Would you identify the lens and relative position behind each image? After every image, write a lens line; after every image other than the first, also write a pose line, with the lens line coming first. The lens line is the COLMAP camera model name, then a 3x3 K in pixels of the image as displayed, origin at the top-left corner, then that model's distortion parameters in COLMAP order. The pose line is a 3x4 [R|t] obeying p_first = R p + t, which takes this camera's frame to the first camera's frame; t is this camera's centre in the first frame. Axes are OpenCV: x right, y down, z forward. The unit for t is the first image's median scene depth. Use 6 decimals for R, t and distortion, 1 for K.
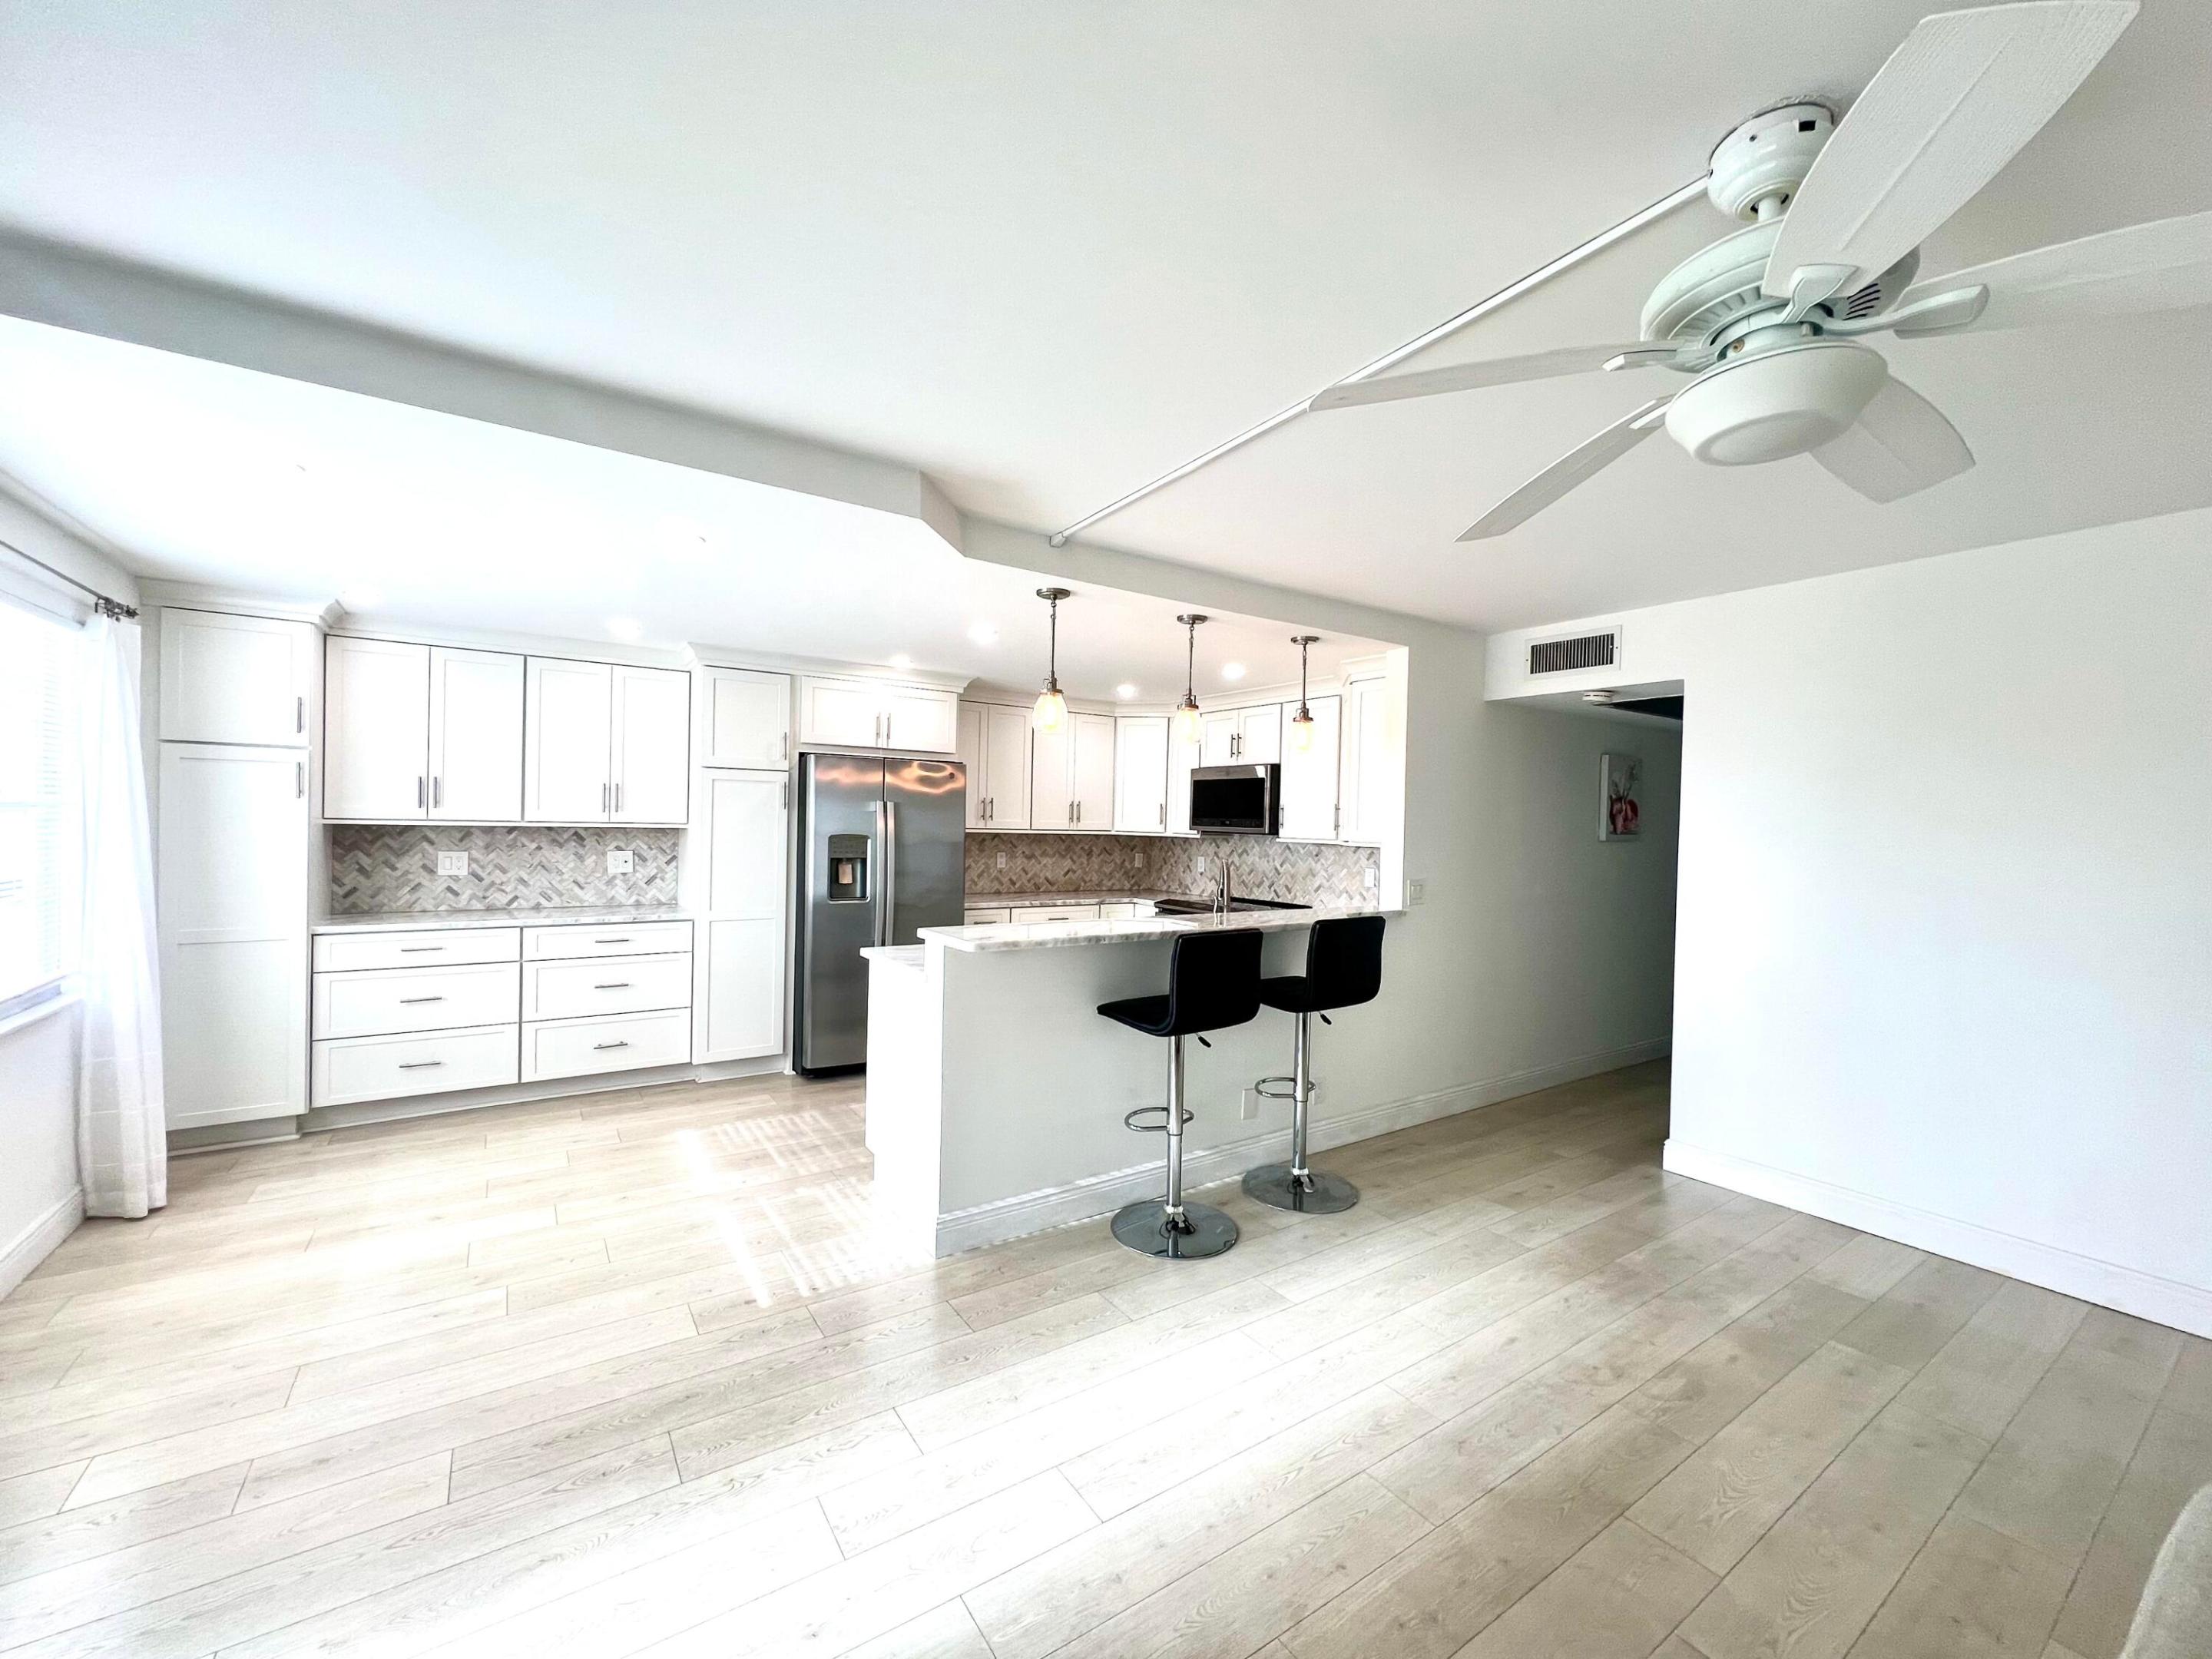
lens RADIAL K [[879.2, 0, 1103.2], [0, 879.2, 834.4], [0, 0, 1]] dist [-0.003462, 0.000315]
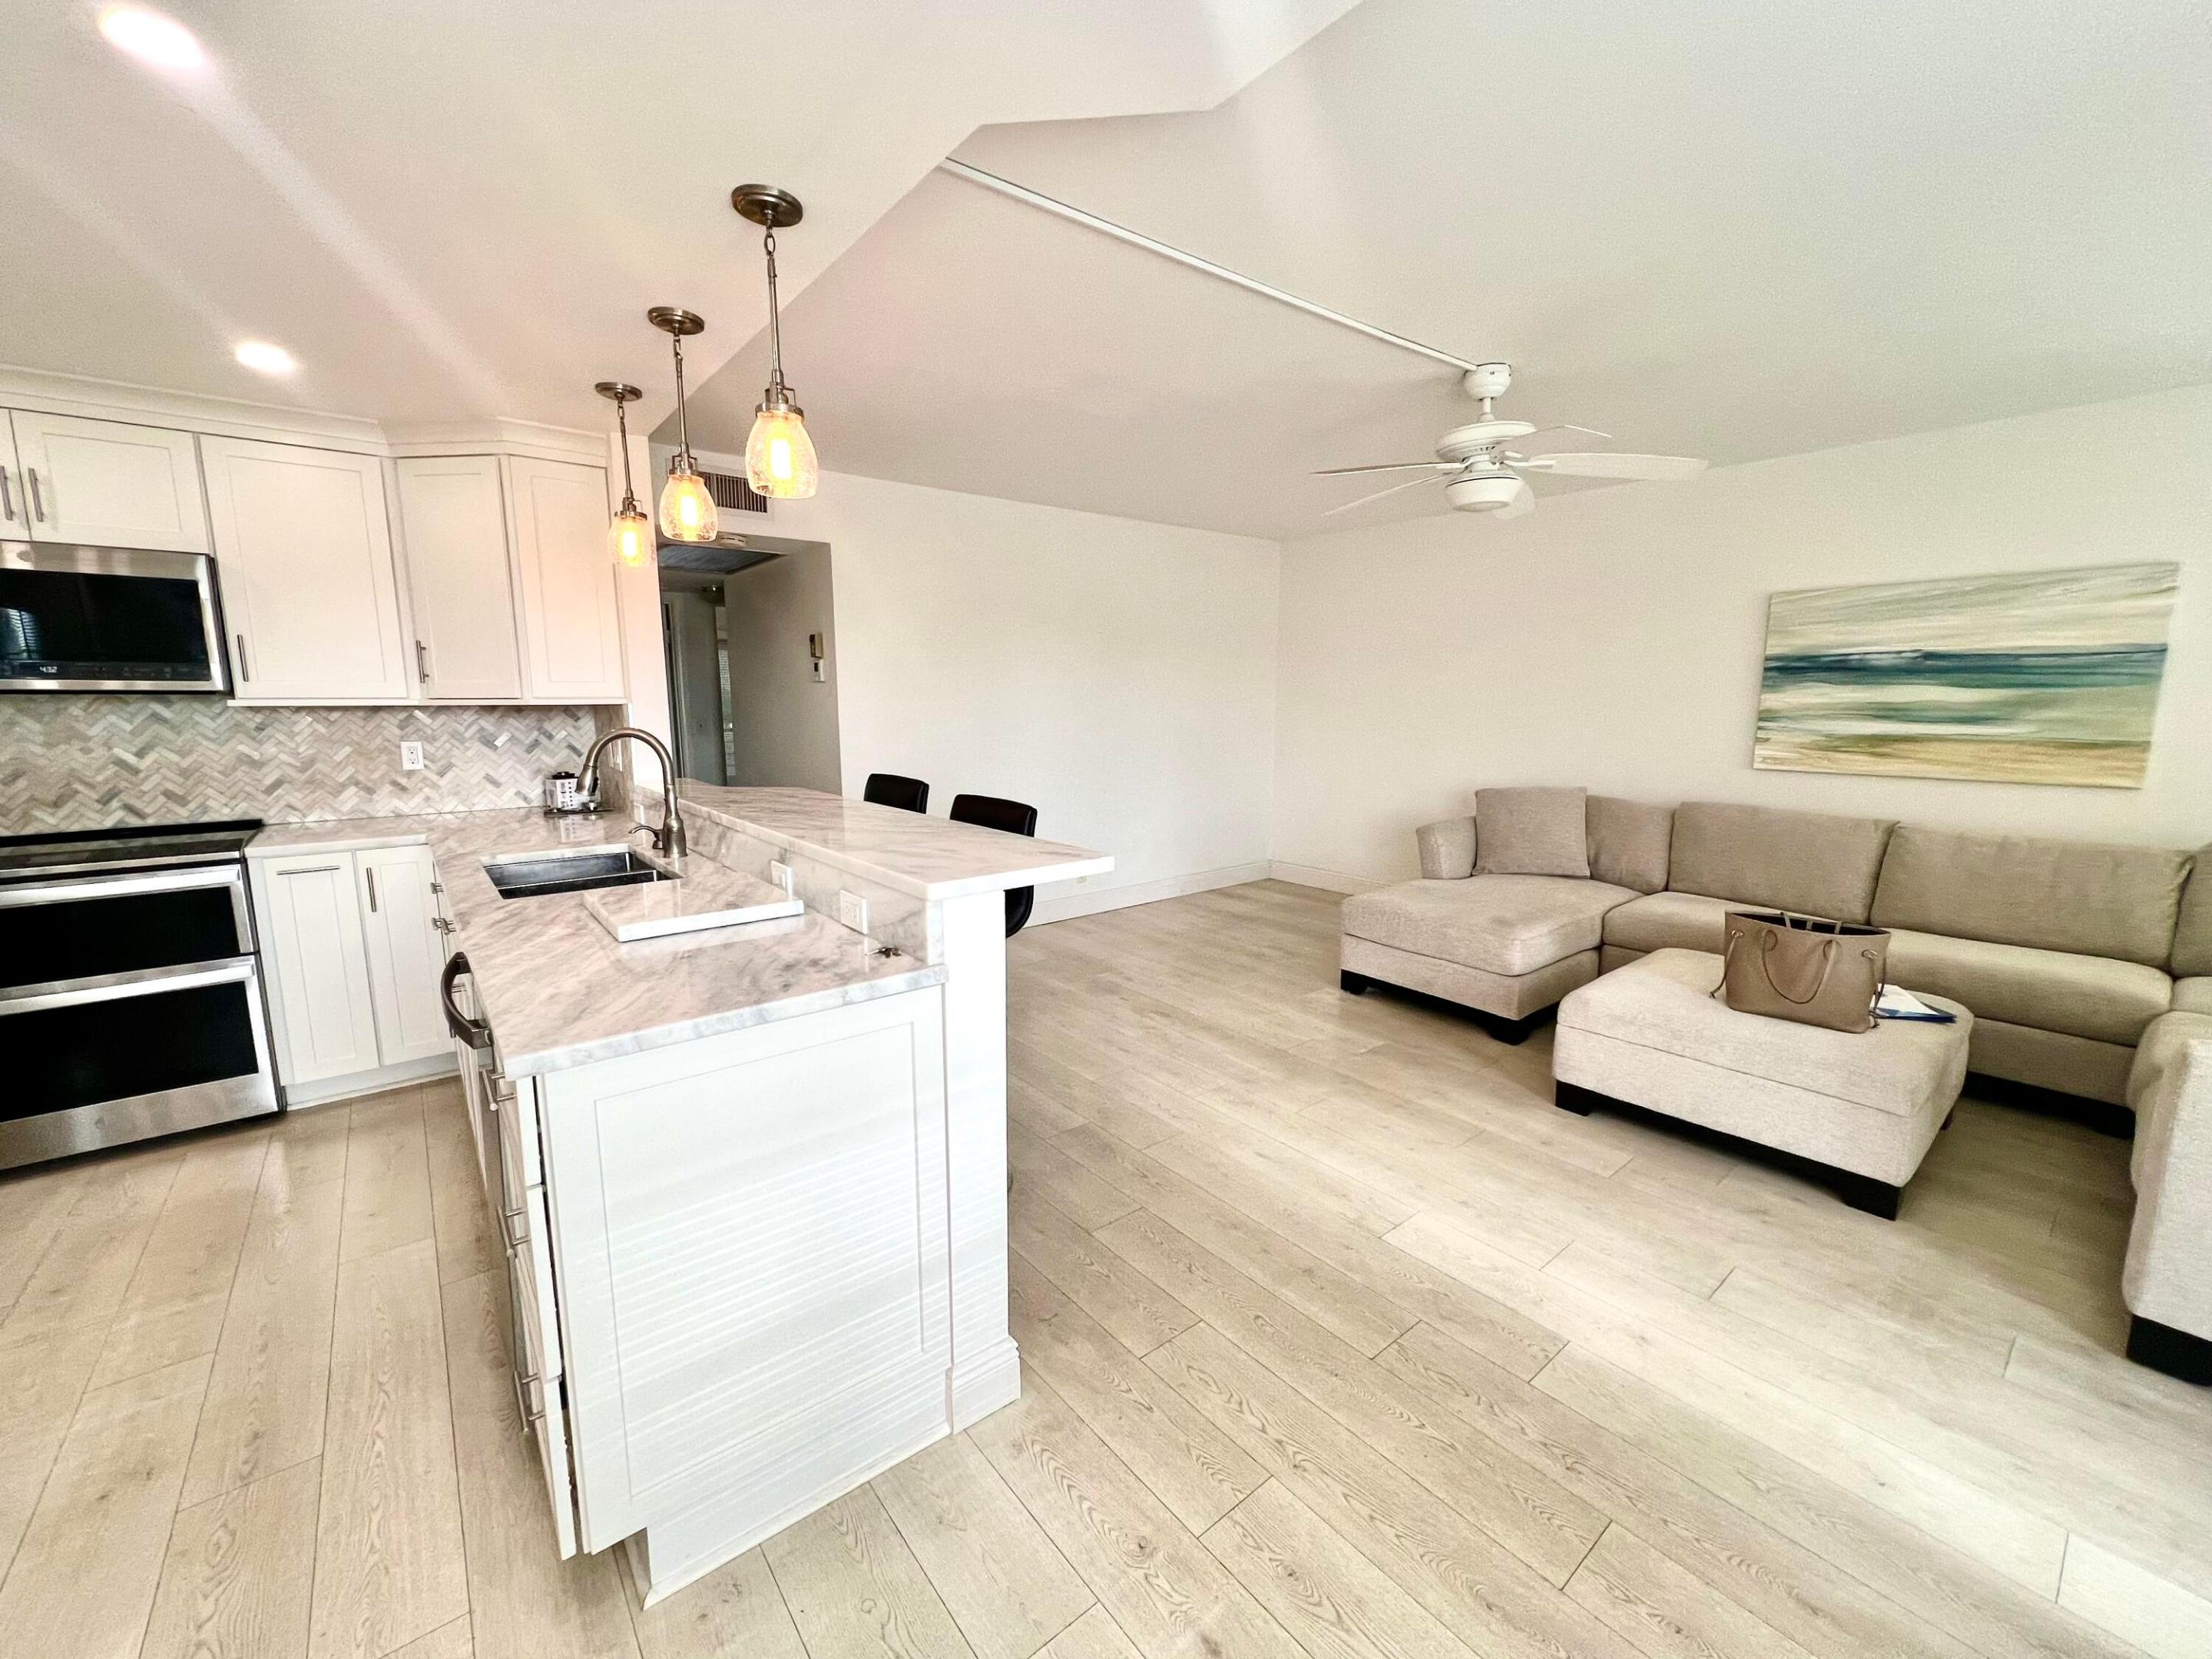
lens RADIAL K [[879.2, 0, 1103.1], [0, 879.2, 831.9], [0, 0, 1]] dist [-0.003462, 0.000315]
pose [[-0.083514, -0.174233, 0.981157, -0.441939], [0.014166, 0.984289, 0.175995, -0.003114], [-0.996406, 0.028597, -0.079733, 0.600181]]
